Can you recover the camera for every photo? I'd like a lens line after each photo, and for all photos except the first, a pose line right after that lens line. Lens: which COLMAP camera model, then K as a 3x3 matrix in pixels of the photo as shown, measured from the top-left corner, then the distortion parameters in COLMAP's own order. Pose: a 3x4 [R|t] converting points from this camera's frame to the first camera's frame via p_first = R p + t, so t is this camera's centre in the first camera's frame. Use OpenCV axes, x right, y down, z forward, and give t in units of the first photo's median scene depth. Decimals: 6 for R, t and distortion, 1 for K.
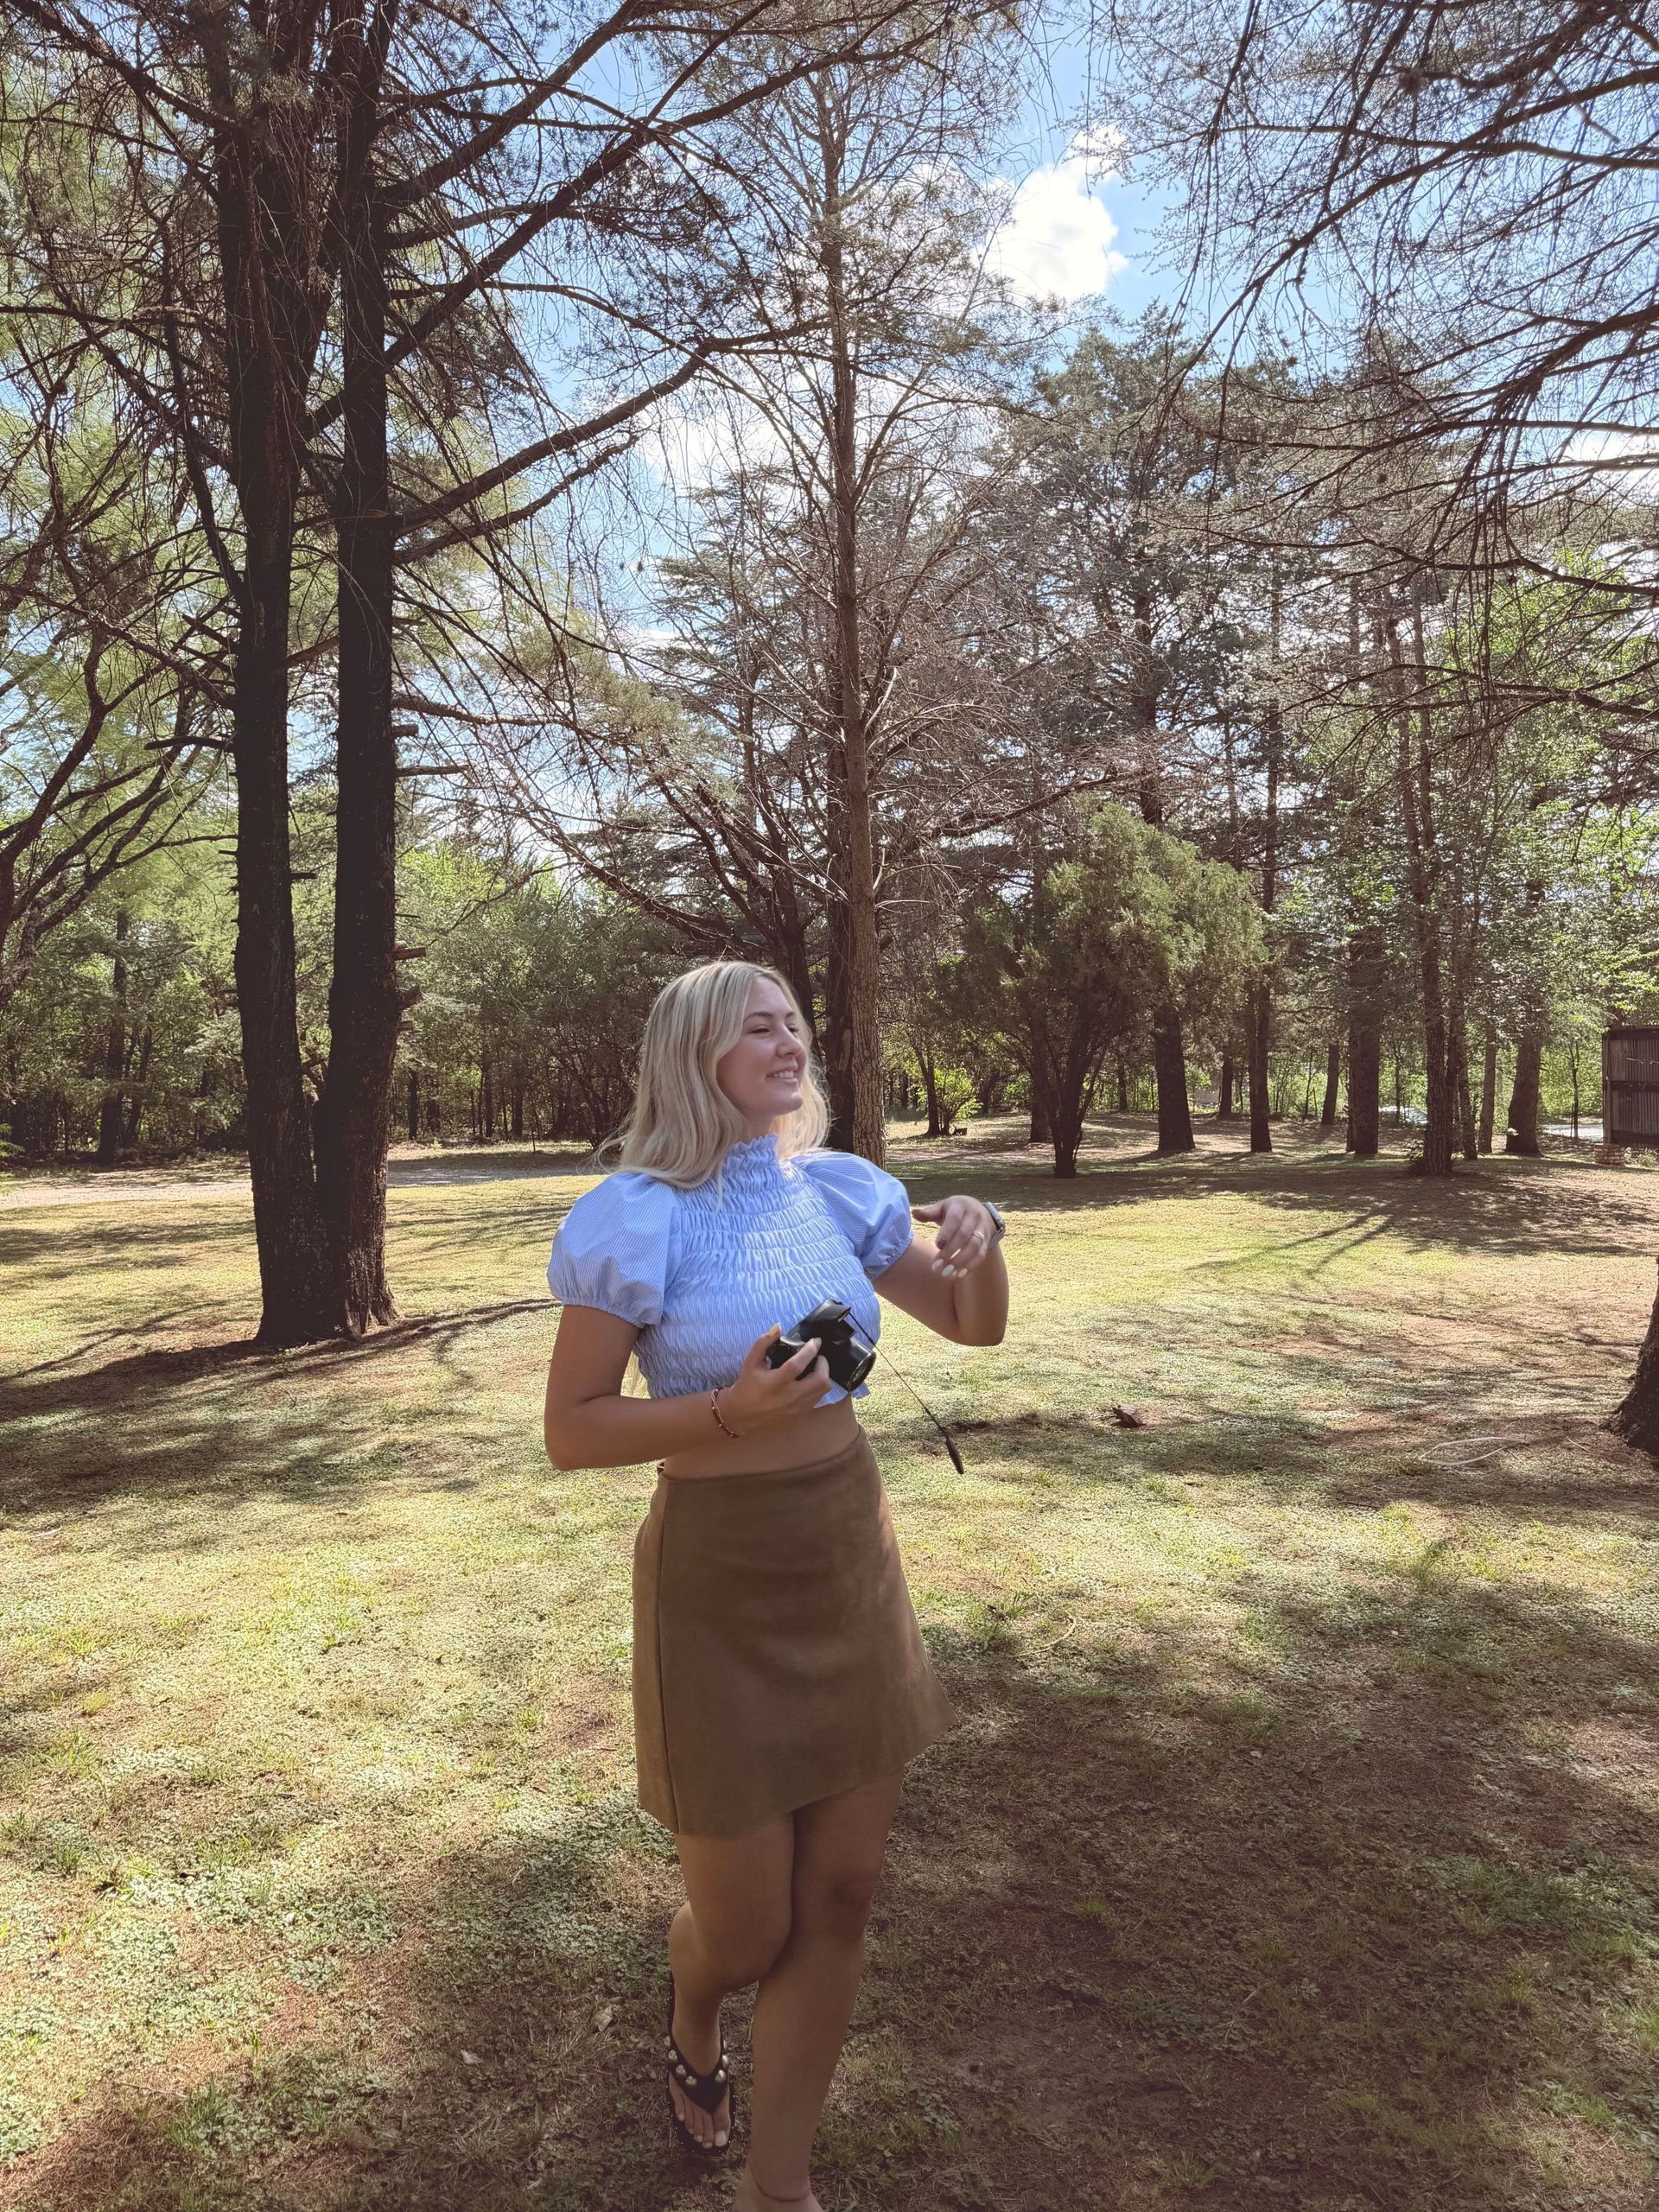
lens RADIAL K [[1608.1, 0, 695.6], [0, 1608.1, 1170.0], [0, 0, 1]] dist [0.124255, -0.142165]
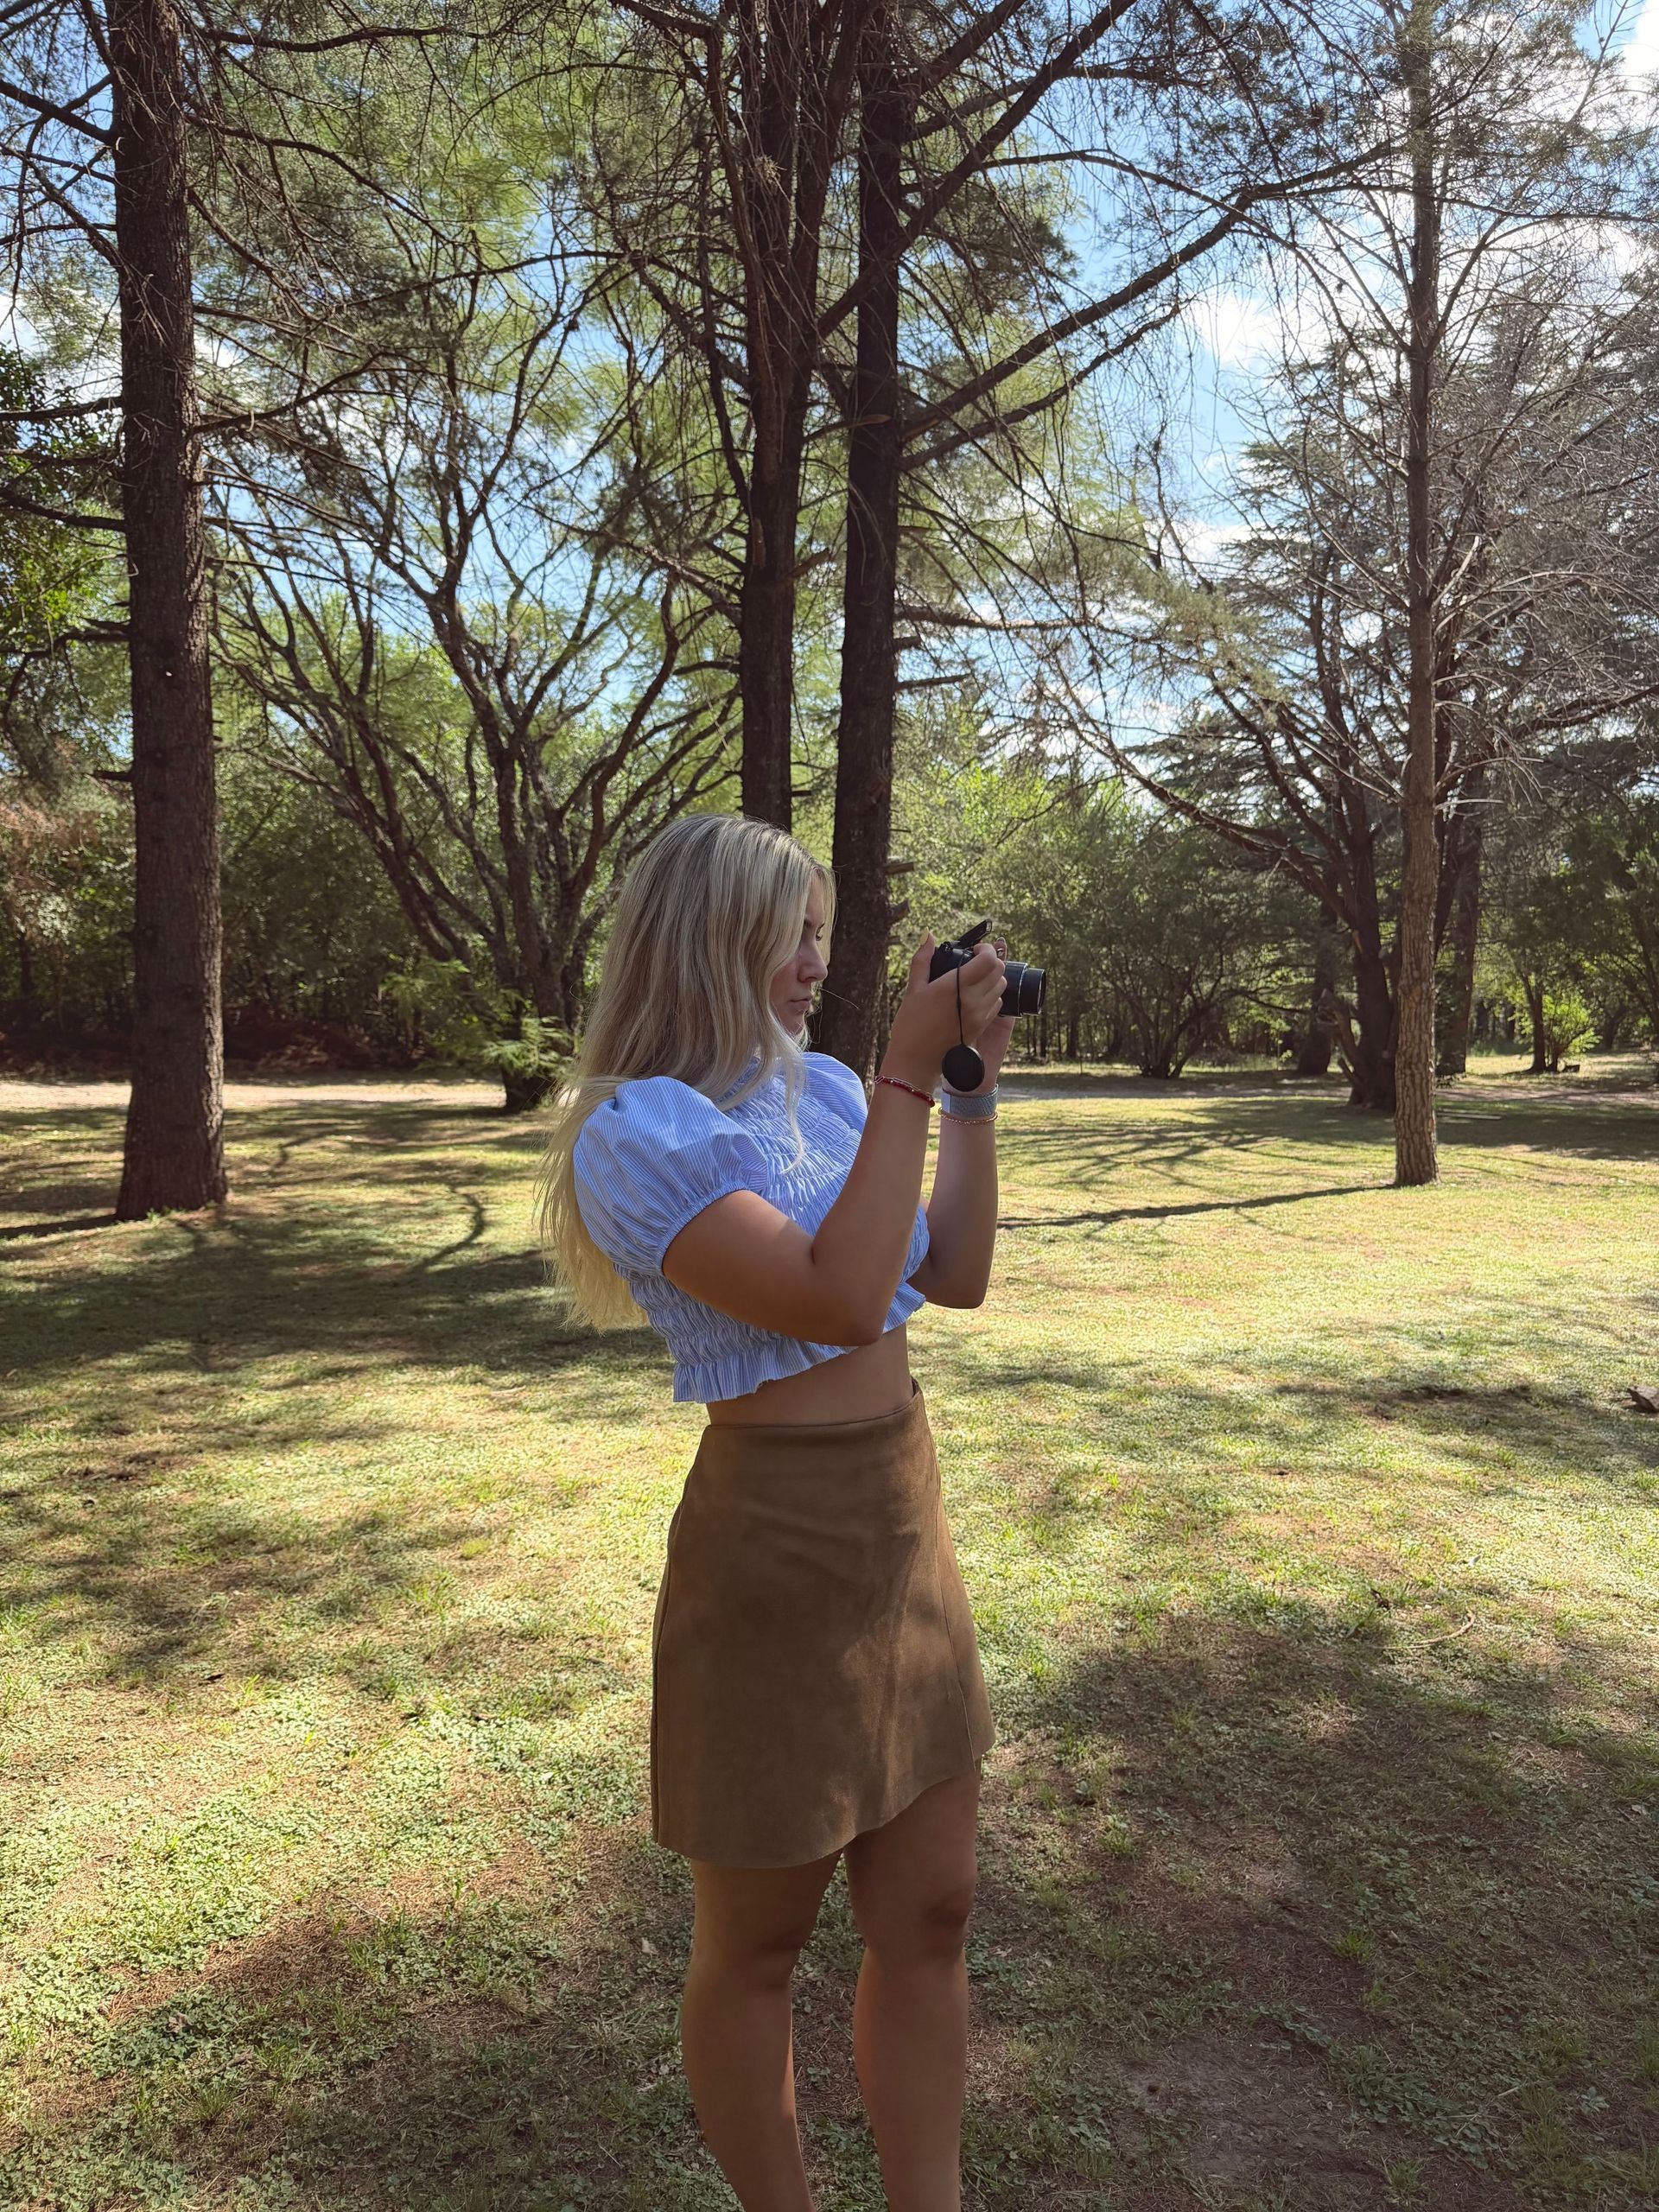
lens RADIAL K [[1574.8, 0, 826.4], [0, 1574.8, 1152.7], [0, 0, 1]] dist [0.078742, -0.048124]
pose [[0.939307, 0.054567, -0.338711, 0.122832], [-0.043142, 0.998220, 0.041174, 0.005785], [0.340355, -0.024062, 0.939989, 0.061597]]
